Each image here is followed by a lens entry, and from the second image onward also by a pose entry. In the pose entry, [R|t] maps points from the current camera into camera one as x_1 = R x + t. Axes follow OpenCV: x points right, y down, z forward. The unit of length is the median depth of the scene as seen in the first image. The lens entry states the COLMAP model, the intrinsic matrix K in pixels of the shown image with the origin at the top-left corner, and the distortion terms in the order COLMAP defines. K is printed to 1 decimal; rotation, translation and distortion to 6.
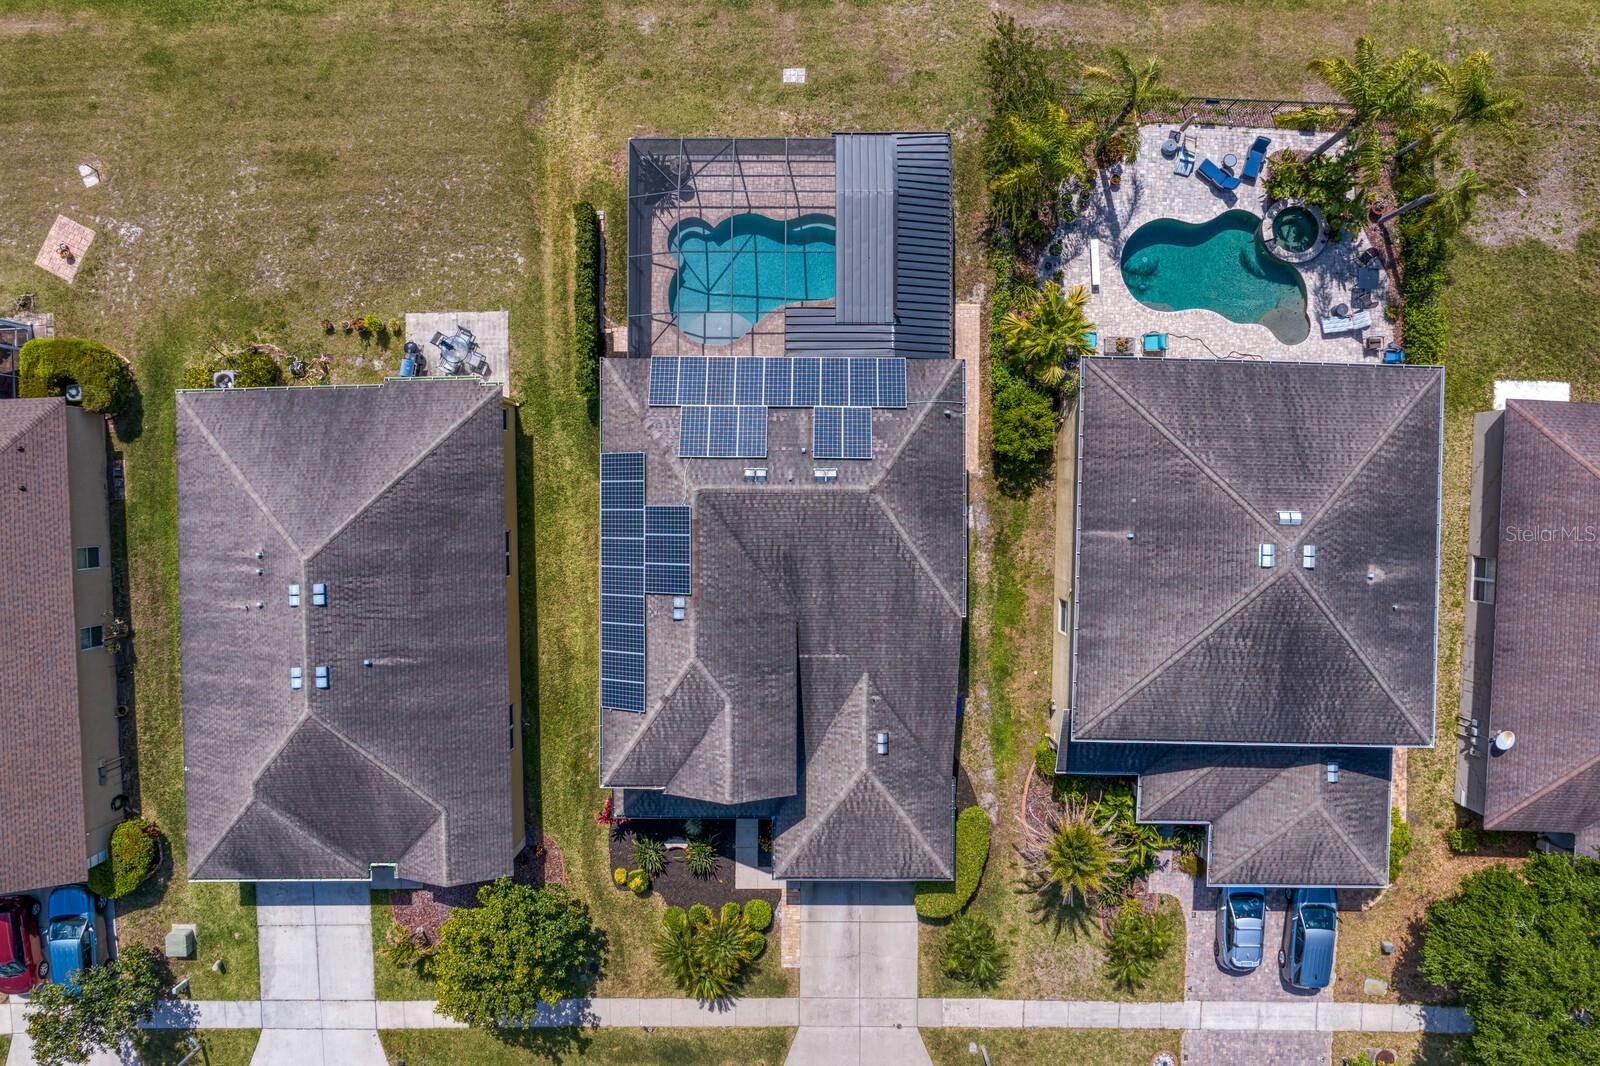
lens RADIAL K [[1140.0, 0, 800.0], [0, 1140.0, 505.2], [0, 0, 1]] dist [-0.037768, 0.001668]
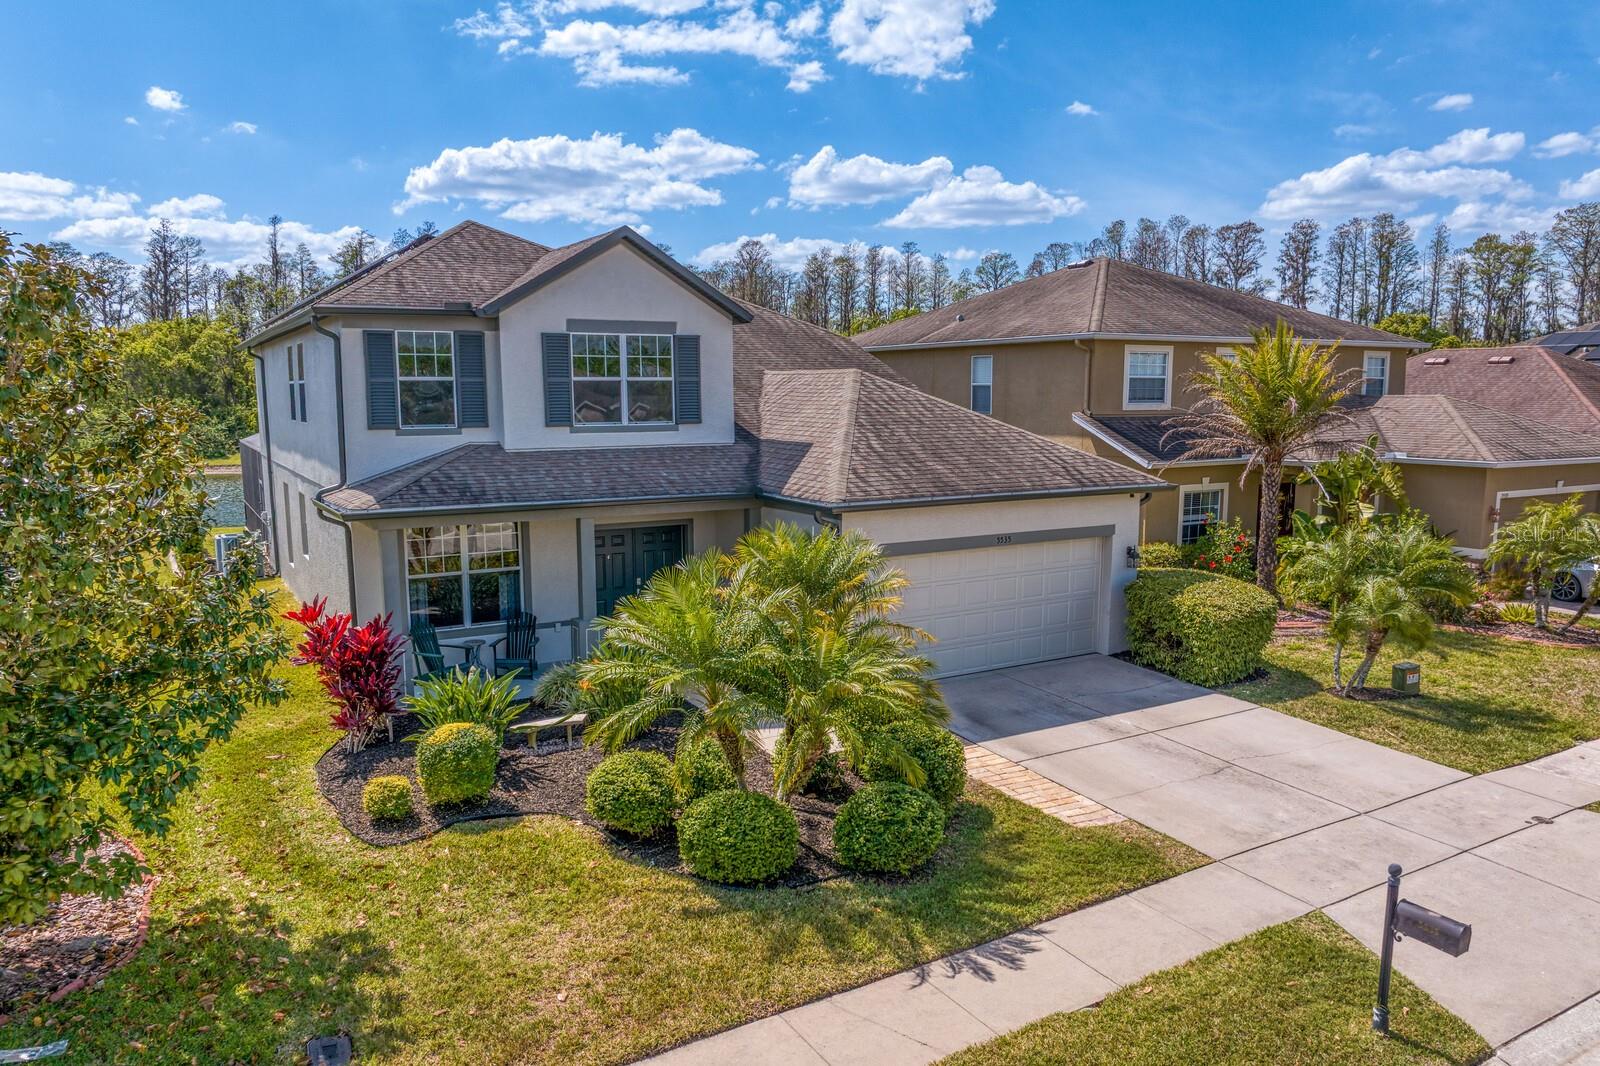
lens RADIAL K [[1122.2, 0, 804.3], [0, 1122.2, 568.4], [0, 0, 1]] dist [-0.029974, 0.000751]
pose [[0.863618, -0.069360, 0.499353, -0.201896], [0.504083, 0.134590, -0.853104, 0.596223], [-0.008036, 0.988471, 0.151197, 0.903233]]
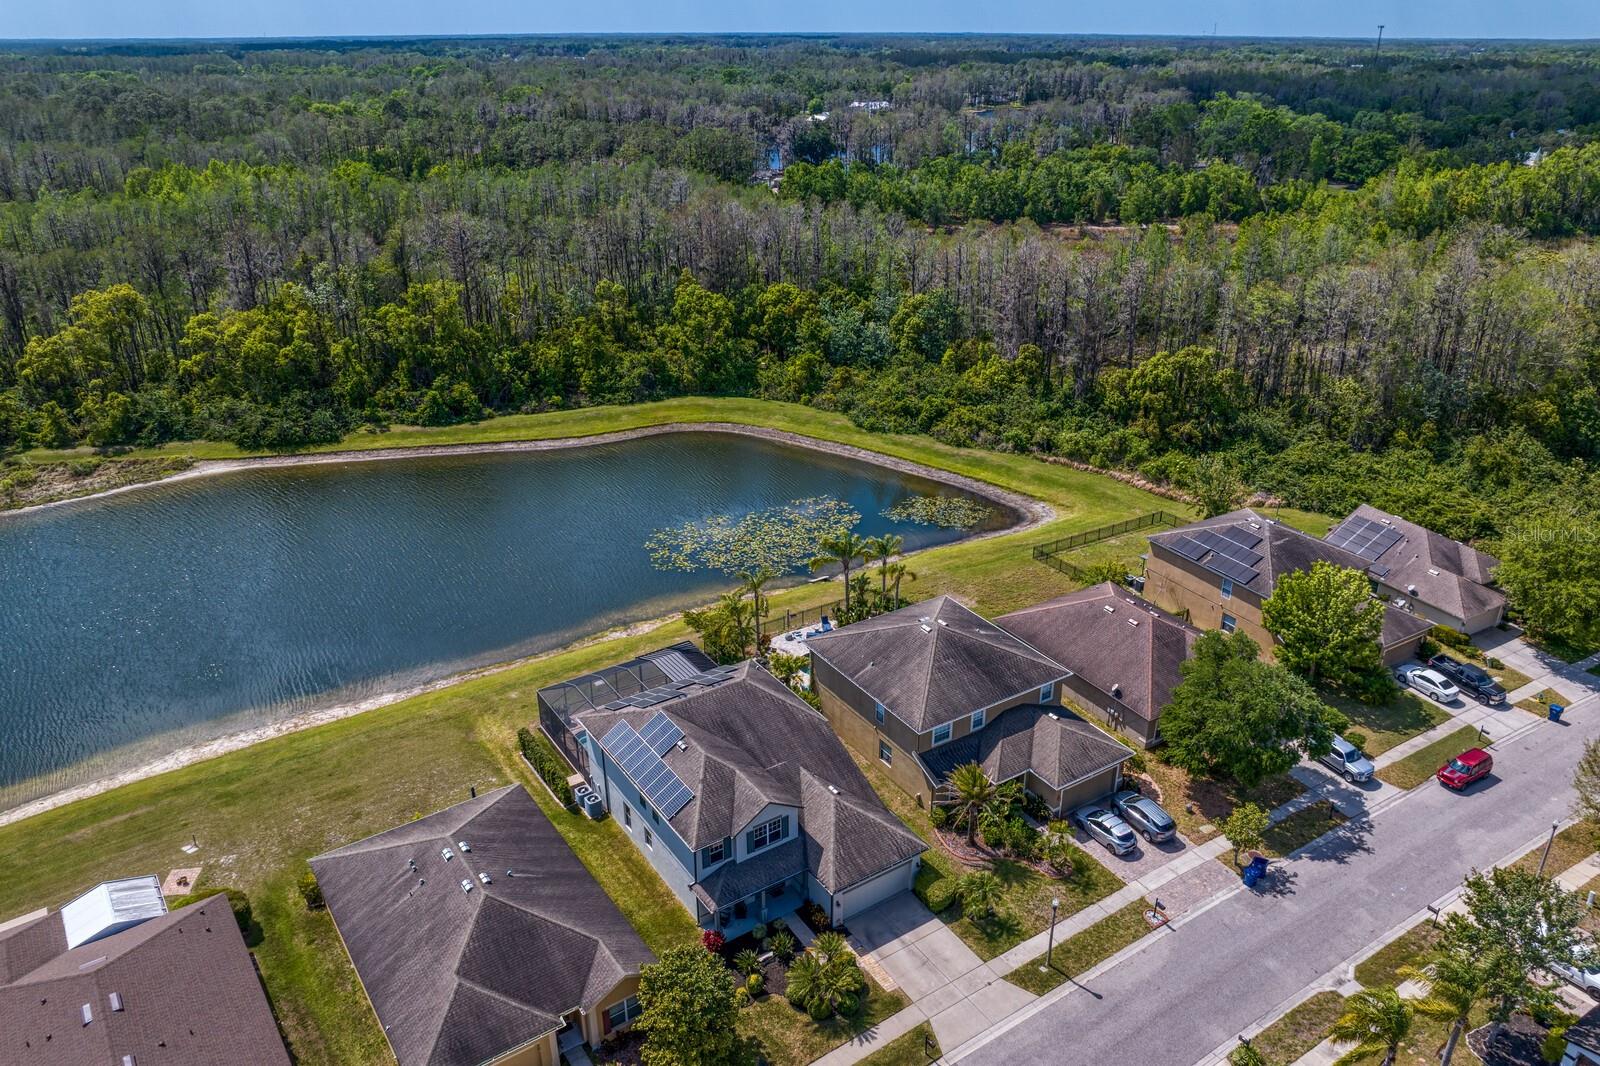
lens RADIAL K [[1140.5, 0, 800.0], [0, 1140.5, 533.0], [0, 0, 1]] dist [-0.036361, -0.002903]
pose [[0.833557, -0.221393, 0.506131, -0.629536], [0.552429, 0.337974, -0.761968, 1.152308], [-0.002365, 0.914745, 0.404024, 0.016866]]
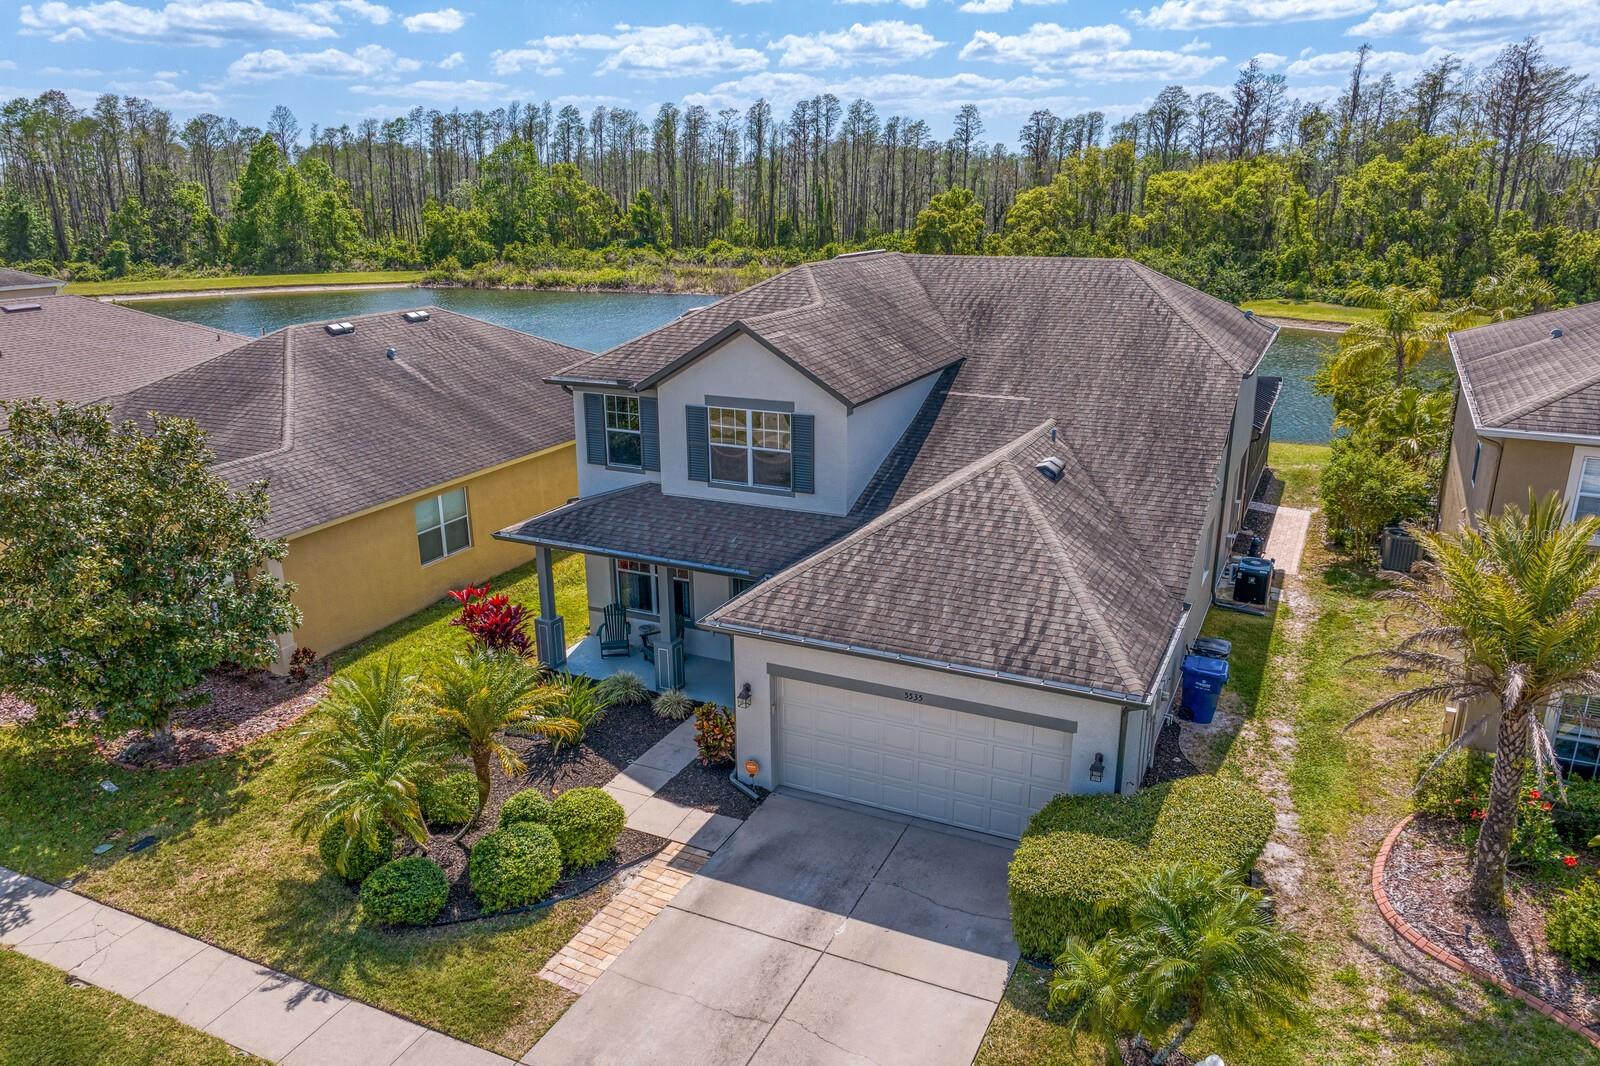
lens RADIAL K [[1140.5, 0, 800.0], [0, 1140.5, 533.0], [0, 0, 1]] dist [-0.036361, -0.002903]
pose [[0.900300, 0.131328, -0.414985, 0.165159], [-0.435249, 0.262319, -0.861248, 0.618387], [-0.004247, 0.956003, 0.293326, 0.793167]]
